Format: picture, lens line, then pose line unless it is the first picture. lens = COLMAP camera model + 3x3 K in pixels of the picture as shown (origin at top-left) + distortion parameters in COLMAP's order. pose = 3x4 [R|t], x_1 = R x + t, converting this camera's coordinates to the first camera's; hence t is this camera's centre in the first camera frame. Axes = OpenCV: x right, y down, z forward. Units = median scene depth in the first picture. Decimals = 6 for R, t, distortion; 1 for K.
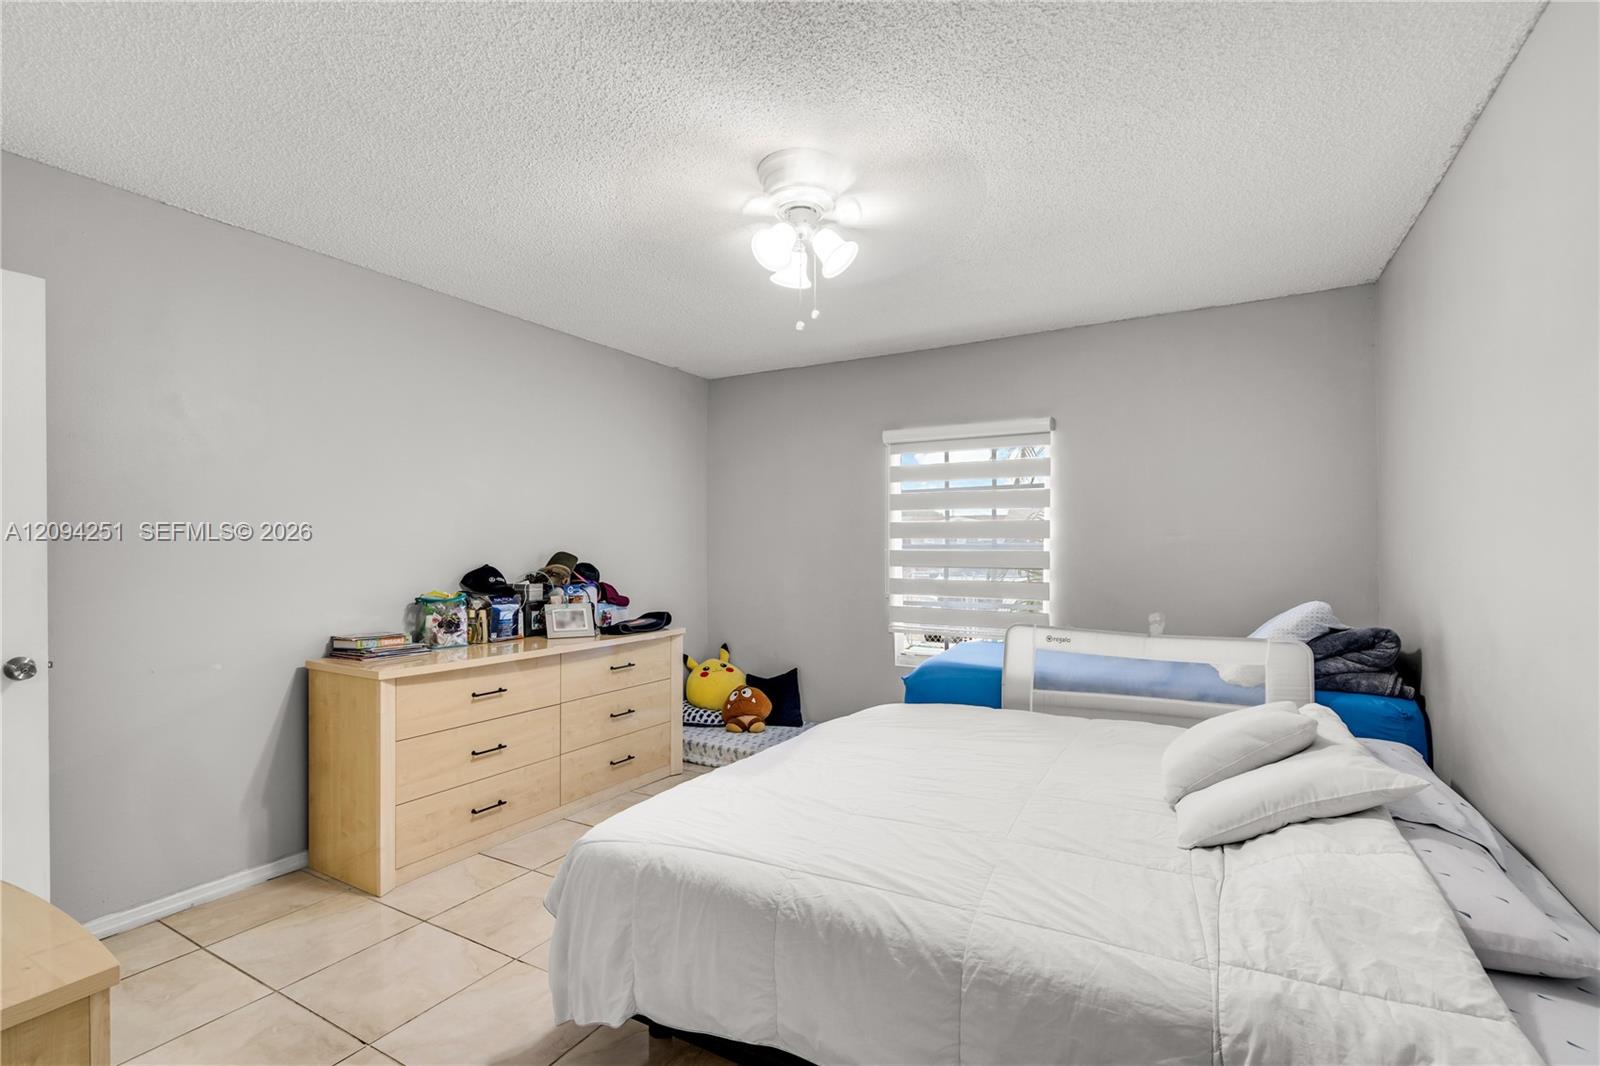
lens RADIAL K [[750.7, 0, 791.1], [0, 750.7, 546.6], [0, 0, 1]] dist [-0.000037, -0.000001]
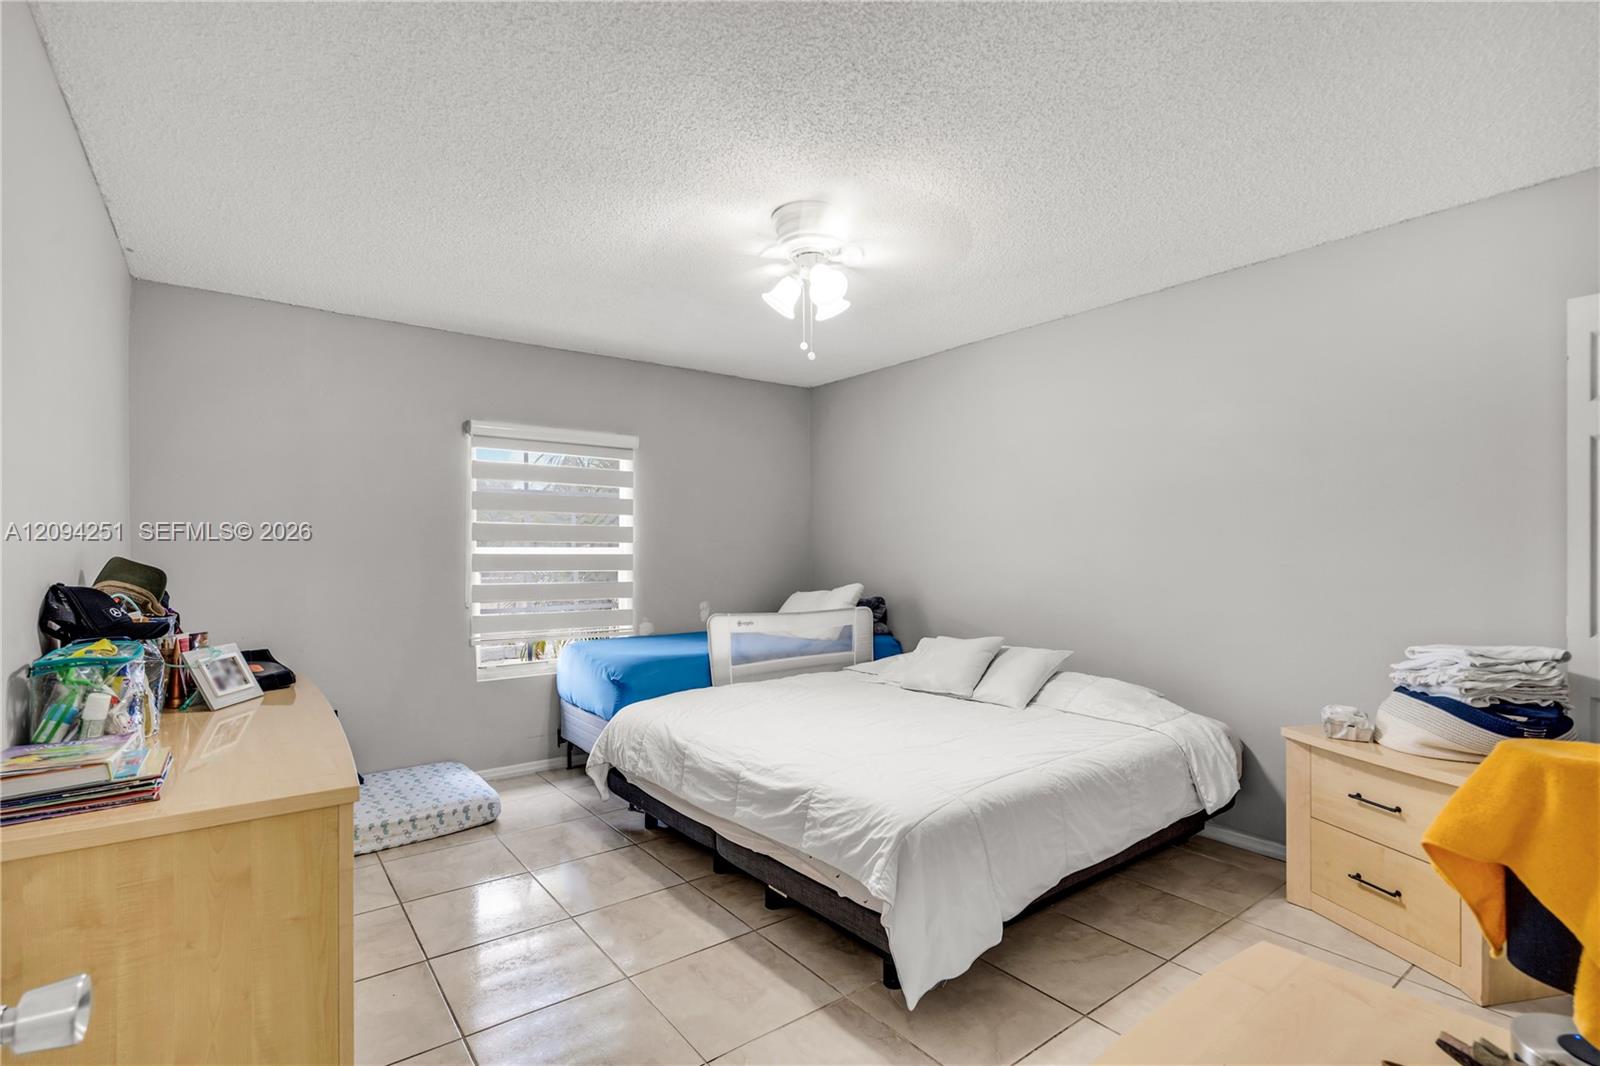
lens RADIAL K [[750.7, 0, 791.1], [0, 750.7, 546.6], [0, 0, 1]] dist [-0.000037, -0.000001]
pose [[0.374354, 0.007430, 0.927256, -0.789611], [-0.002141, 0.999972, -0.007148, 0.002849], [-0.927283, 0.000691, 0.374359, 0.450781]]
